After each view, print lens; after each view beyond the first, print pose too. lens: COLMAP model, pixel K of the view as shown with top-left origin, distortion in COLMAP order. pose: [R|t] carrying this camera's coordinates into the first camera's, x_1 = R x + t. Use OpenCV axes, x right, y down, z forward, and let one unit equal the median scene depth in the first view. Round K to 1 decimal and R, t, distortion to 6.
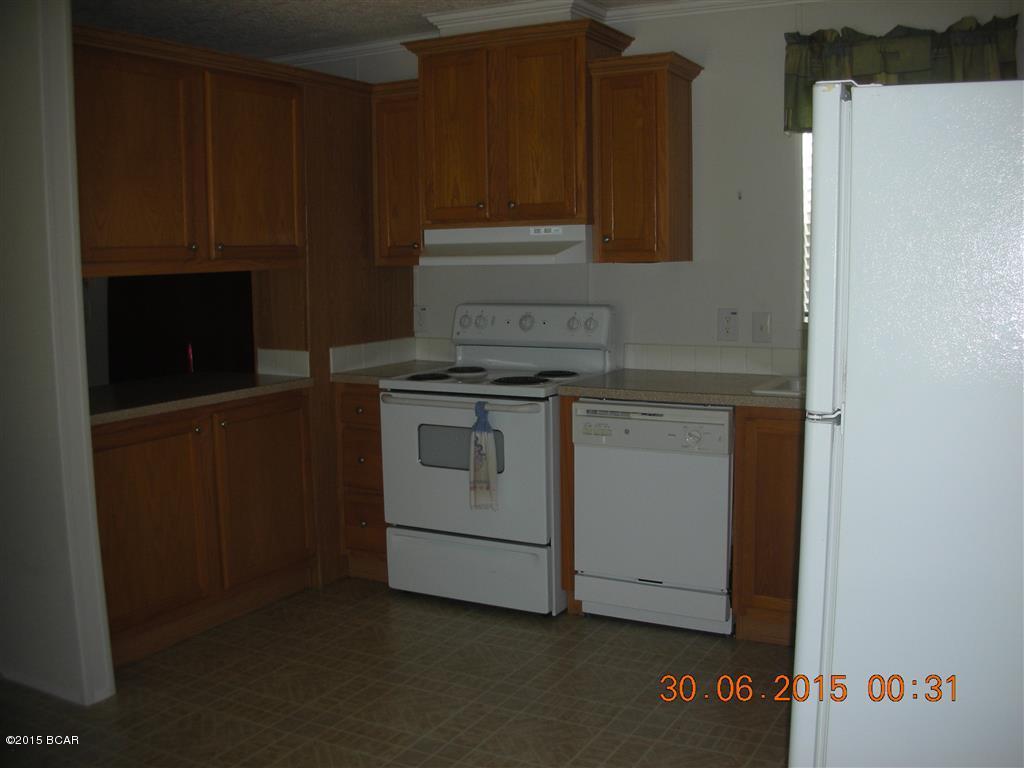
lens RADIAL K [[1035.5, 0, 522.8], [0, 1035.5, 383.5], [0, 0, 1]] dist [-0.230141, 0.164079]
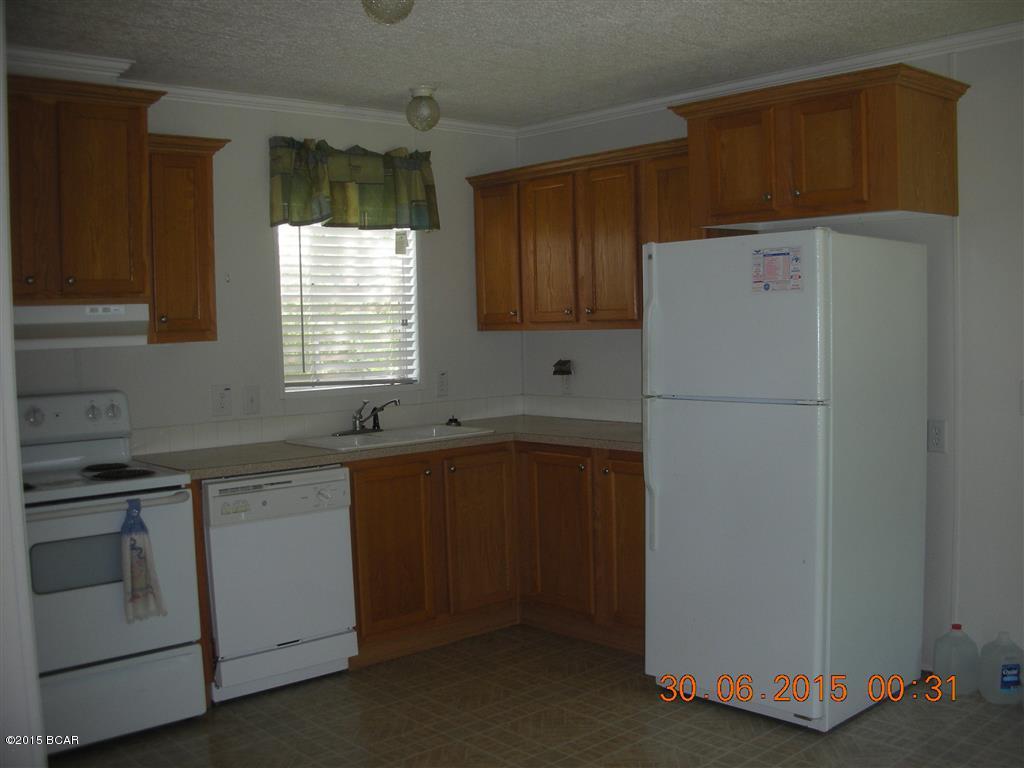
lens RADIAL K [[1035.5, 0, 522.8], [0, 1035.5, 383.5], [0, 0, 1]] dist [-0.230141, 0.164079]
pose [[0.331504, -0.047985, 0.942233, -0.737674], [0.138266, 0.990394, 0.001792, -0.036510], [-0.933267, 0.129684, 0.334954, 0.390512]]
